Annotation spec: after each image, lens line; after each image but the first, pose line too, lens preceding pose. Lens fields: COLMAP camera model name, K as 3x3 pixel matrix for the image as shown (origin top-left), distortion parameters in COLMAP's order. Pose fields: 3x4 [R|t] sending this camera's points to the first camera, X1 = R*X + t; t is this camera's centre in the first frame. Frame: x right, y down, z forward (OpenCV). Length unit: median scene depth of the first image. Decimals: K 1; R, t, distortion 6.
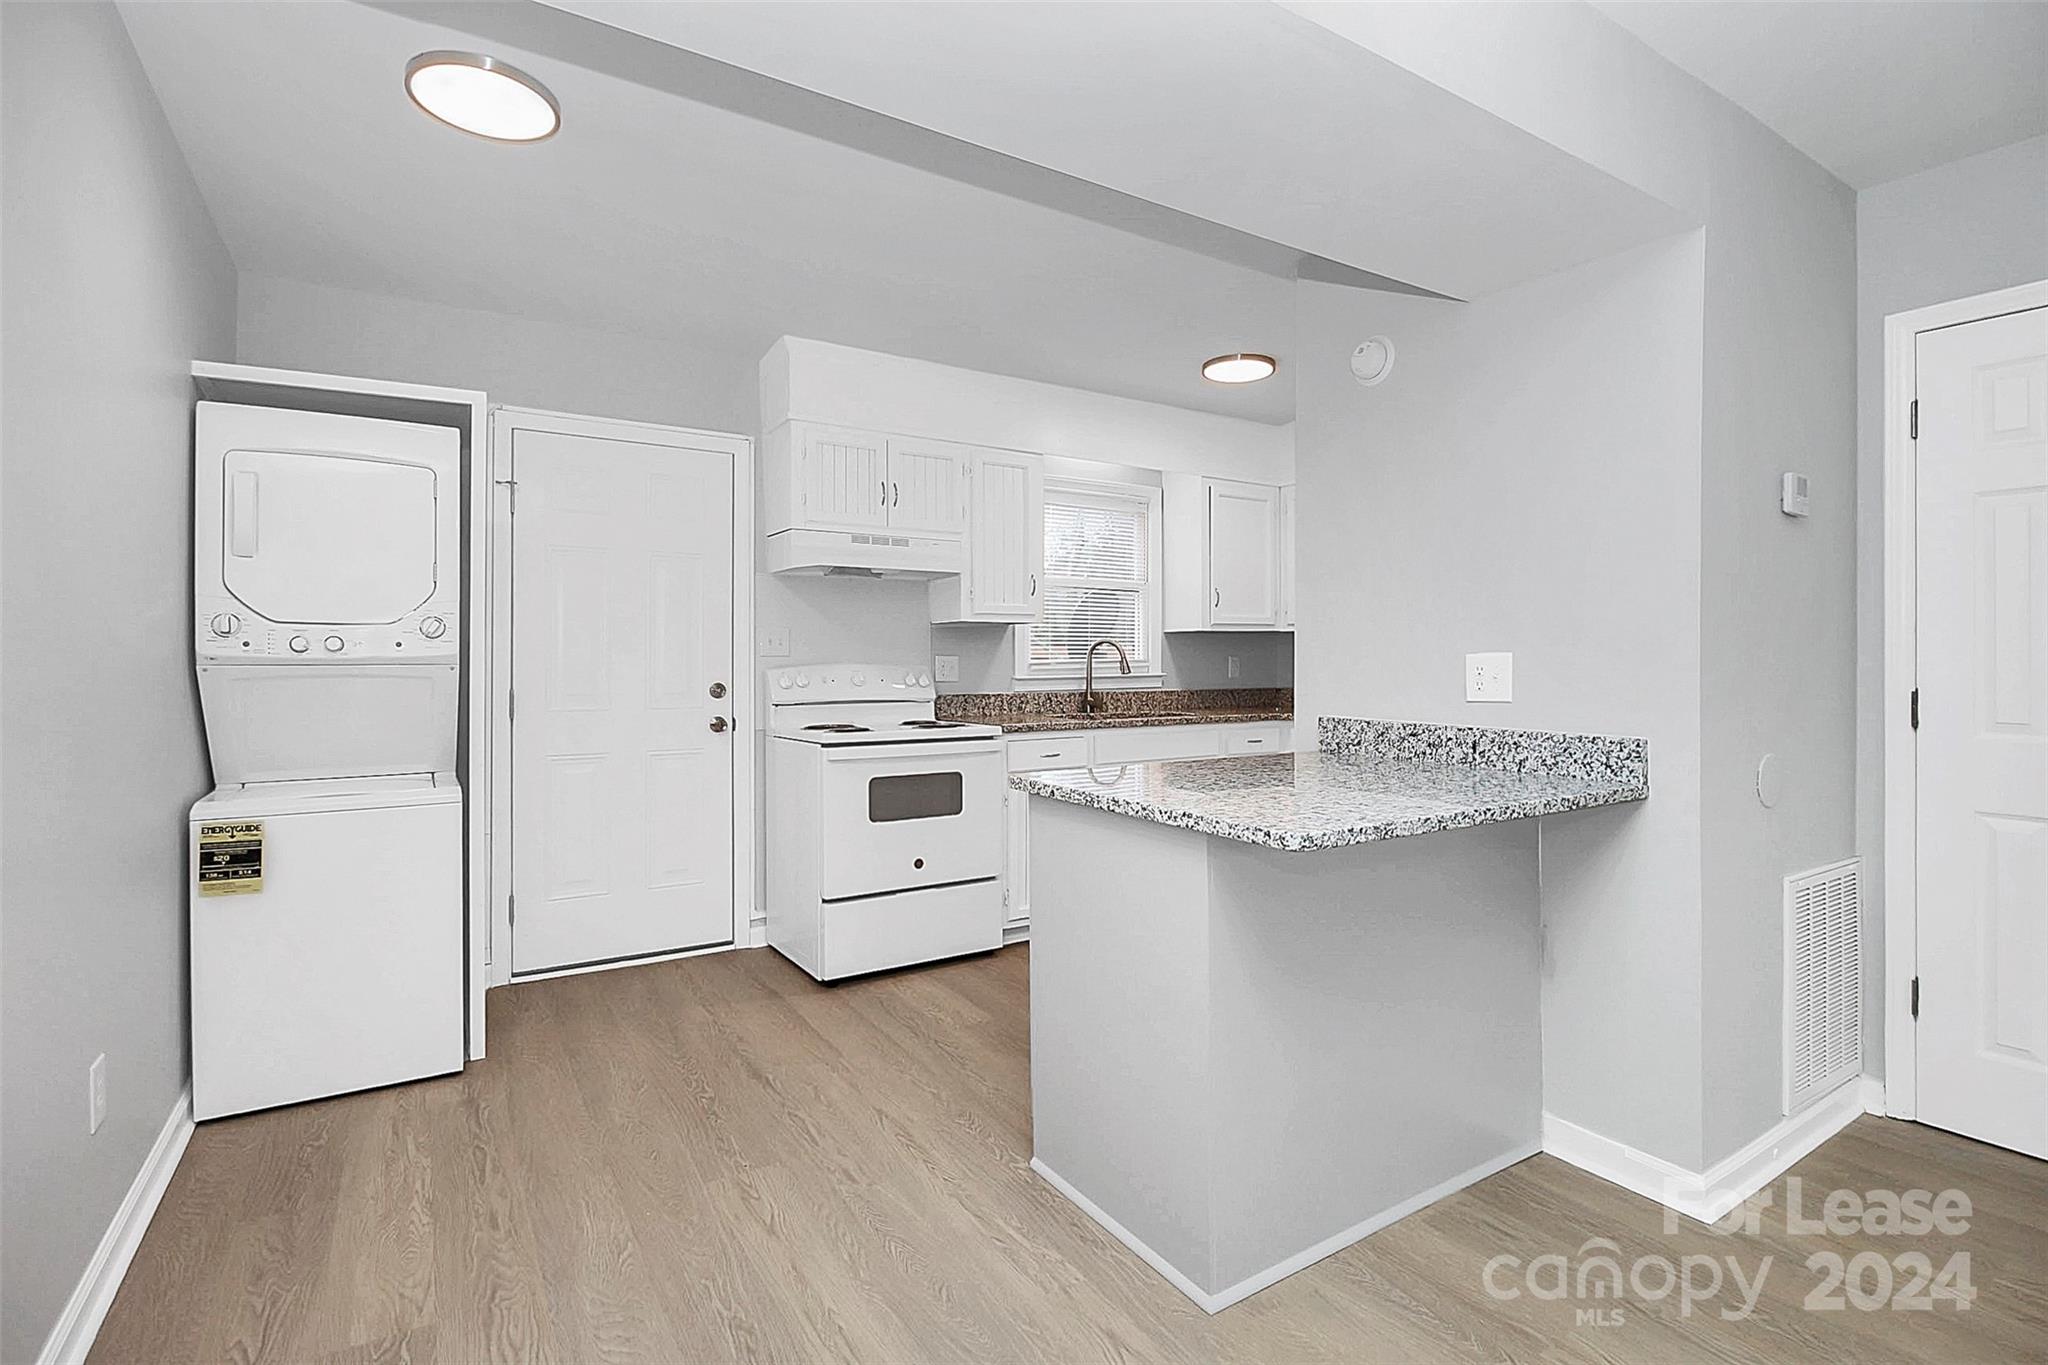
lens RADIAL K [[962.1, 0, 1025.3], [0, 962.1, 654.6], [0, 0, 1]] dist [0.003465, -0.013108]
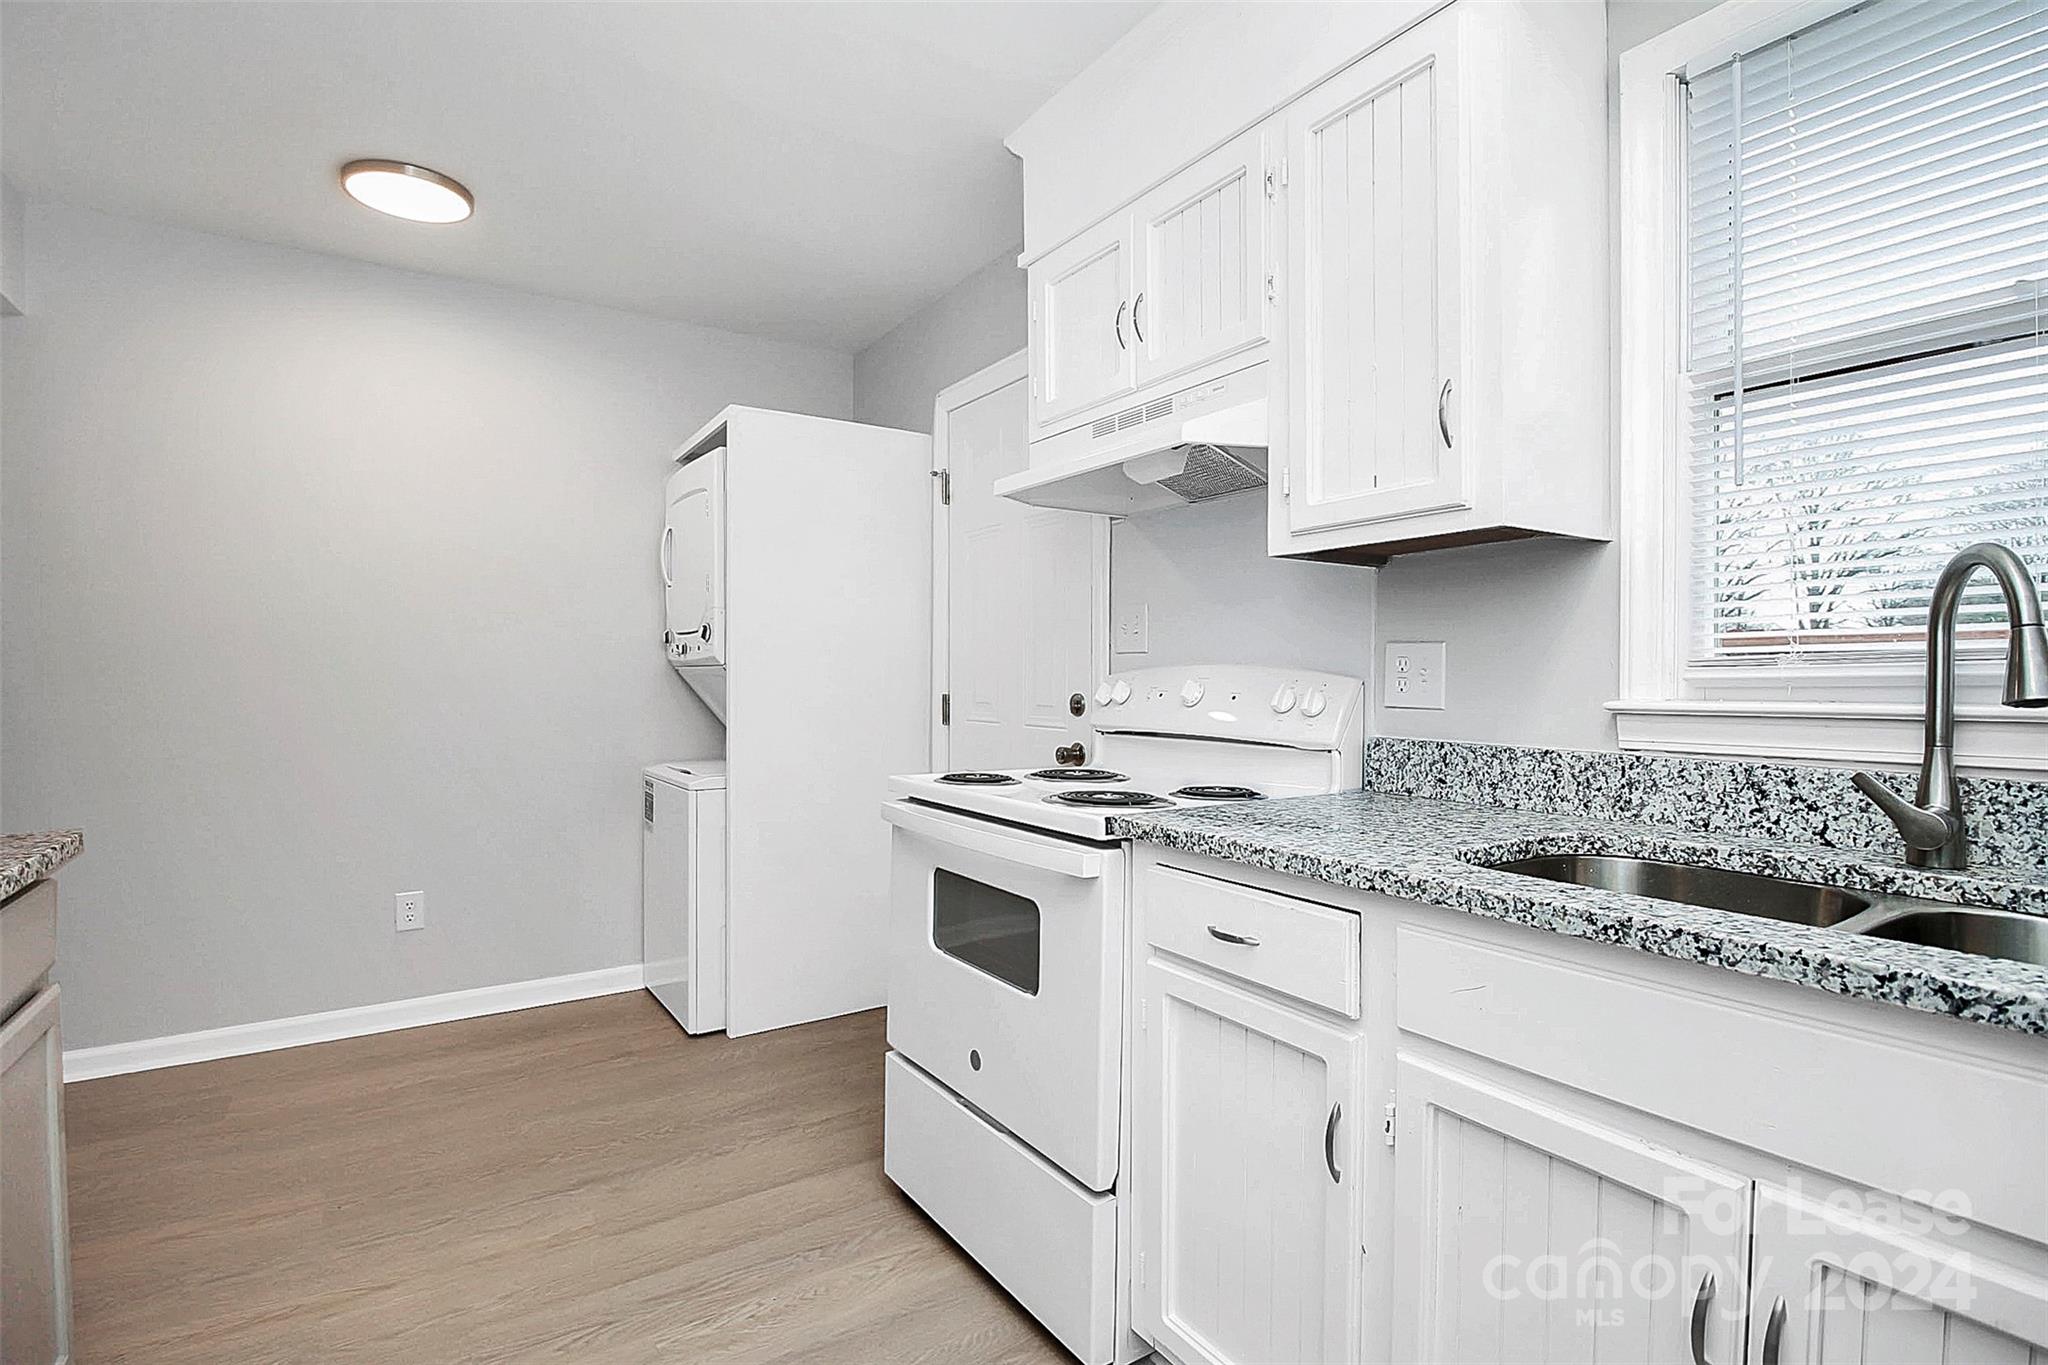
lens RADIAL K [[962.1, 0, 1014.1], [0, 962.1, 688.5], [0, 0, 1]] dist [0.003465, -0.013108]
pose [[0.027968, 0.018240, -0.999442, 0.445188], [0.005620, 0.999815, 0.018404, 0.016274], [0.999593, -0.006132, 0.027860, 1.151428]]
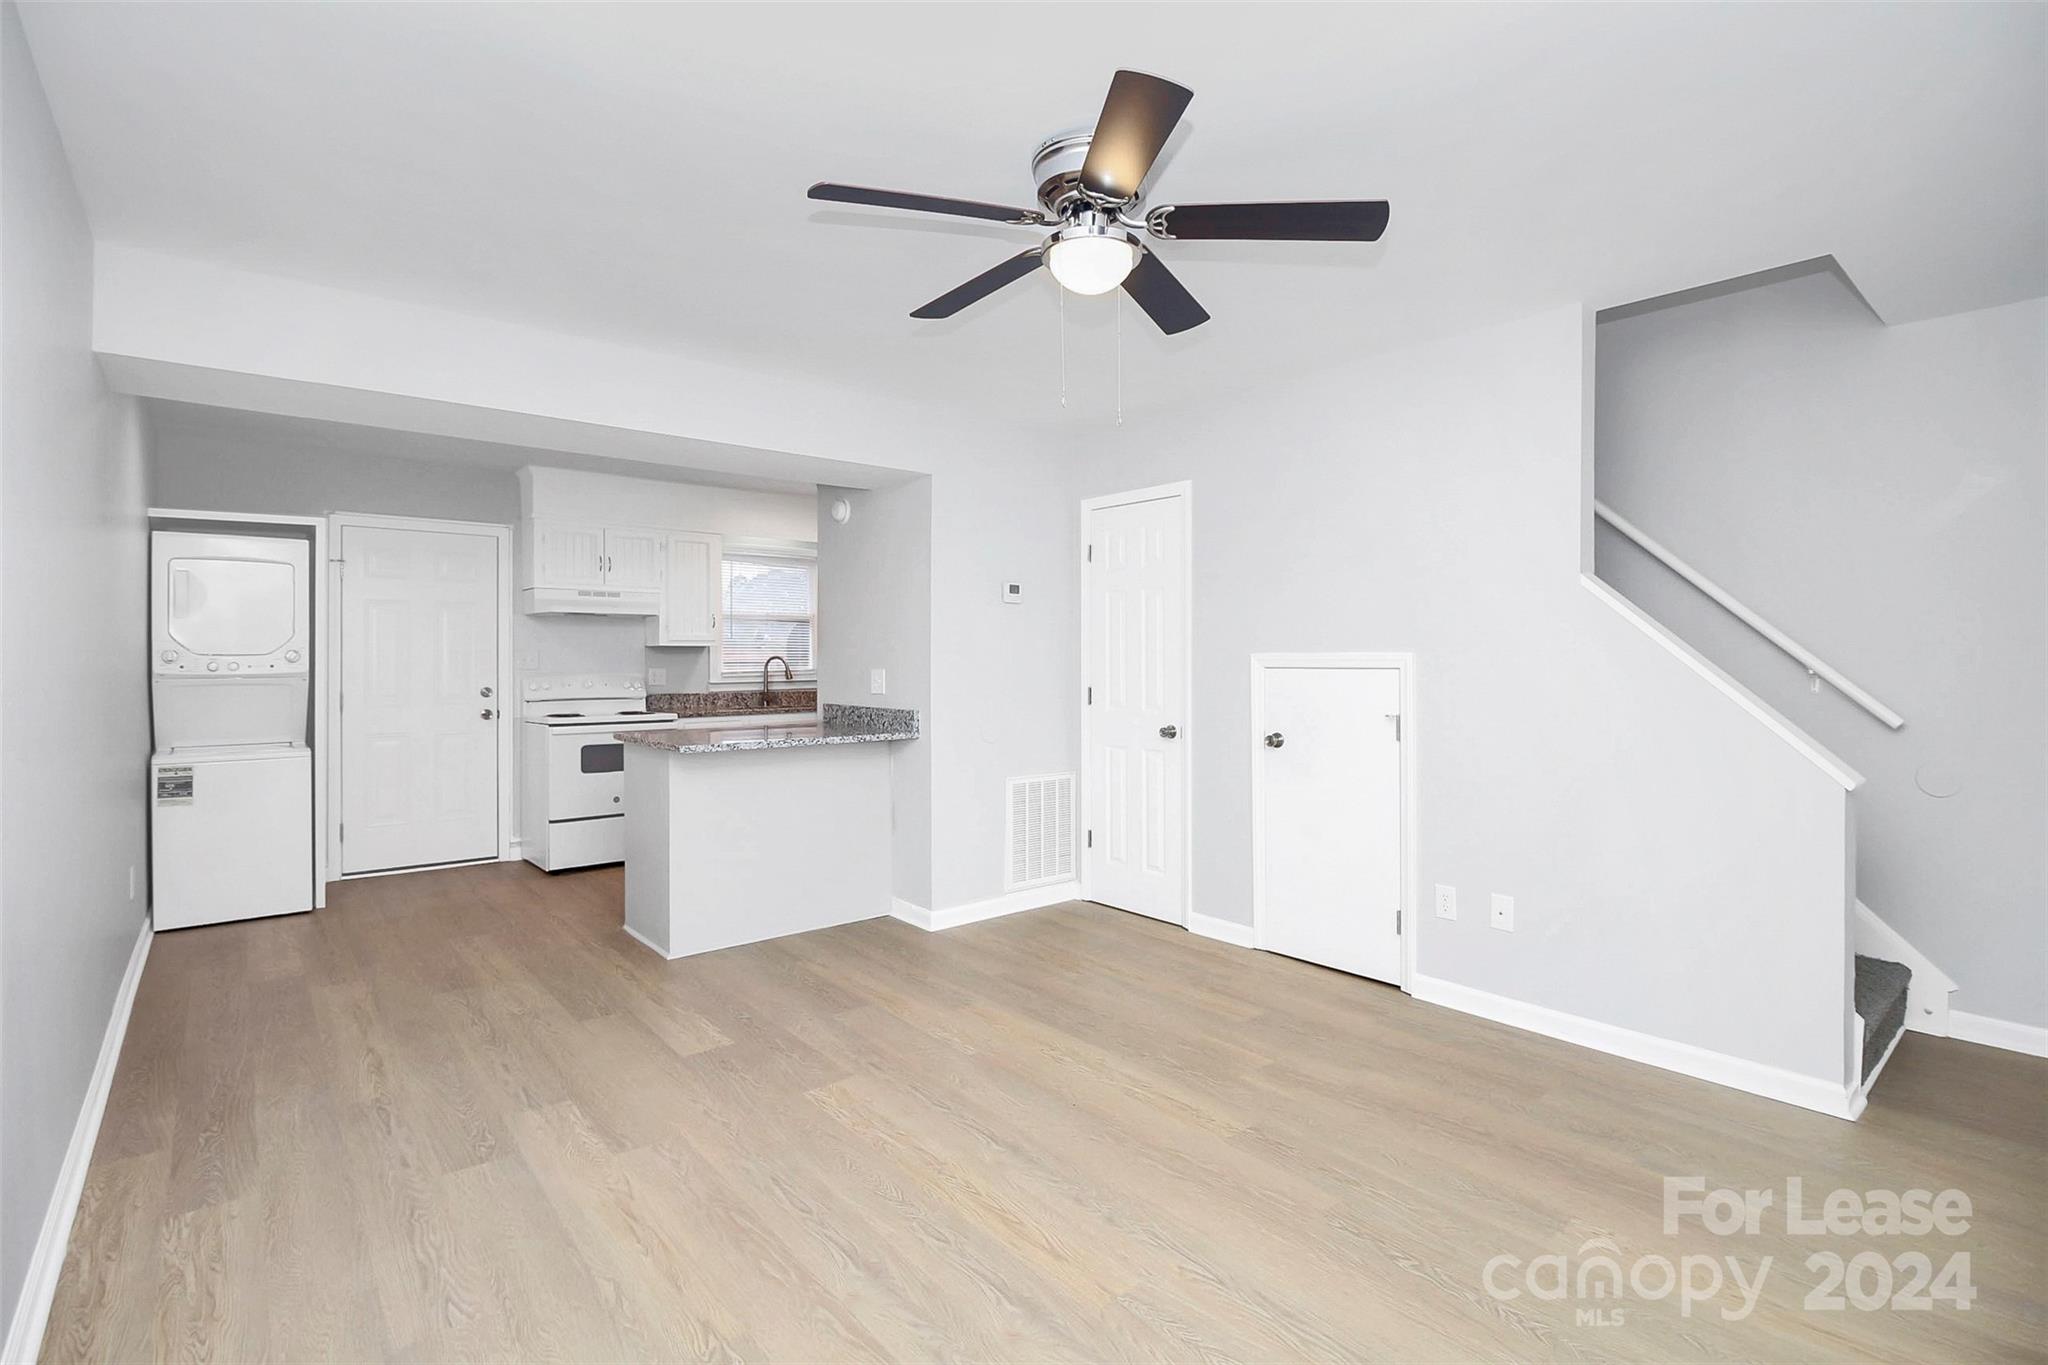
lens RADIAL K [[962.1, 0, 1019.4], [0, 962.1, 655.2], [0, 0, 1]] dist [0.003465, -0.013108]
pose [[0.992605, -0.002789, 0.121360, 0.410760], [0.003017, 0.999994, -0.001695, -0.019851], [-0.121355, 0.002049, 0.992607, -0.759642]]
